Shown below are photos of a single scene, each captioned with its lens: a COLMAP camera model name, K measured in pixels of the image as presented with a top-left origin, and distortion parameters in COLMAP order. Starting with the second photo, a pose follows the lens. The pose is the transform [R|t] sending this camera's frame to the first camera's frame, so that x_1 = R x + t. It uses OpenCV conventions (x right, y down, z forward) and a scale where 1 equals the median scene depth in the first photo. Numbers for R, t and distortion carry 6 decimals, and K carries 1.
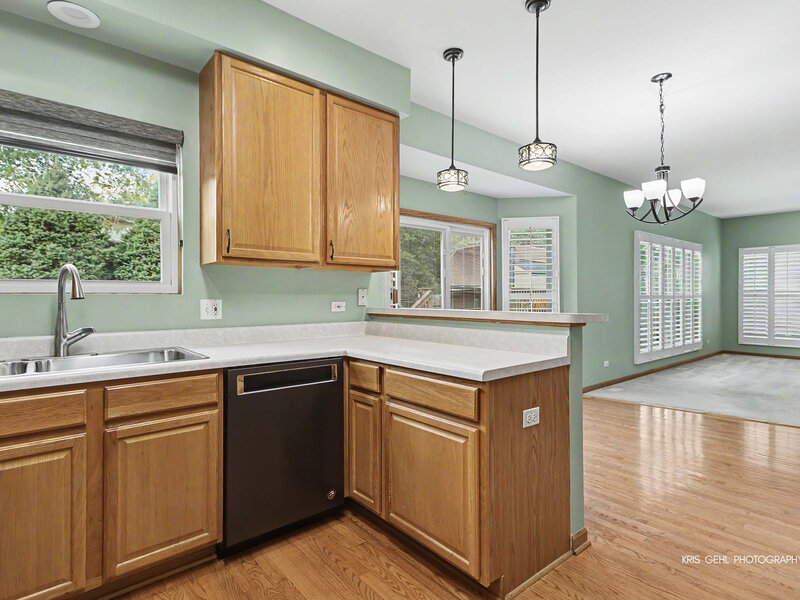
lens RADIAL K [[433.5, 0, 399.3], [0, 433.5, 298.8], [0, 0, 1]] dist [0.026027, 0.002490]
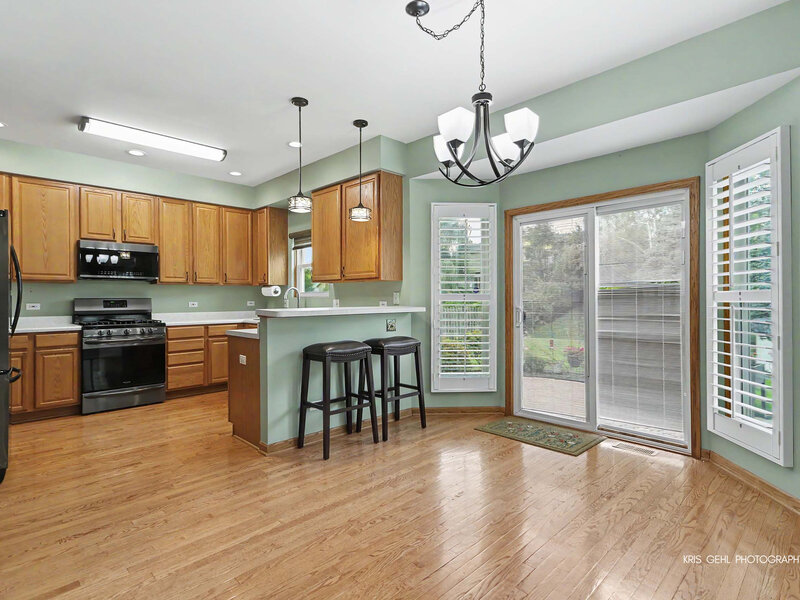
lens RADIAL K [[433.5, 0, 394.3], [0, 433.5, 299.3], [0, 0, 1]] dist [0.026027, 0.002490]
pose [[0.064296, 0.007084, -0.997906, 1.881596], [-0.000148, 0.999975, 0.007089, -0.016186], [0.997931, -0.000308, 0.064296, 1.264364]]
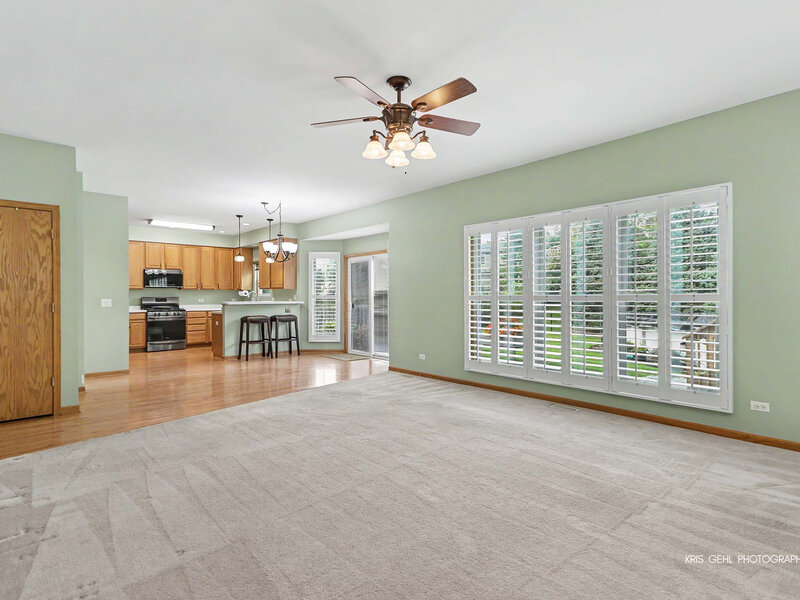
lens RADIAL K [[433.5, 0, 399.7], [0, 433.5, 294.6], [0, 0, 1]] dist [0.026027, 0.002490]
pose [[0.025634, 0.001773, -0.999670, 4.037498], [-0.000028, 0.999998, 0.001773, -0.038365], [0.999671, -0.000018, 0.025634, 2.285642]]
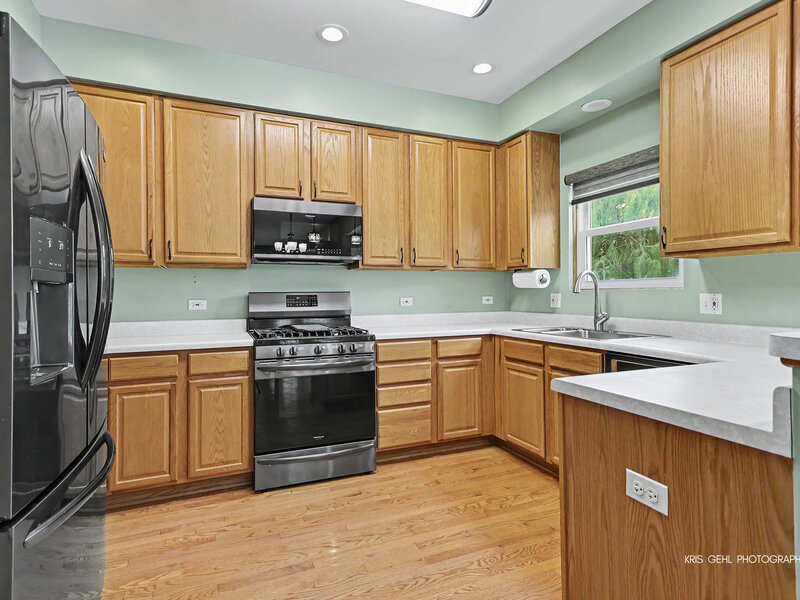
lens RADIAL K [[433.5, 0, 381.2], [0, 433.5, 292.0], [0, 0, 1]] dist [0.026027, 0.002490]
pose [[-0.320237, 0.003769, -0.947330, 0.807733], [0.004158, 0.999988, 0.002573, -0.008229], [0.947328, -0.003115, -0.320249, 0.680647]]
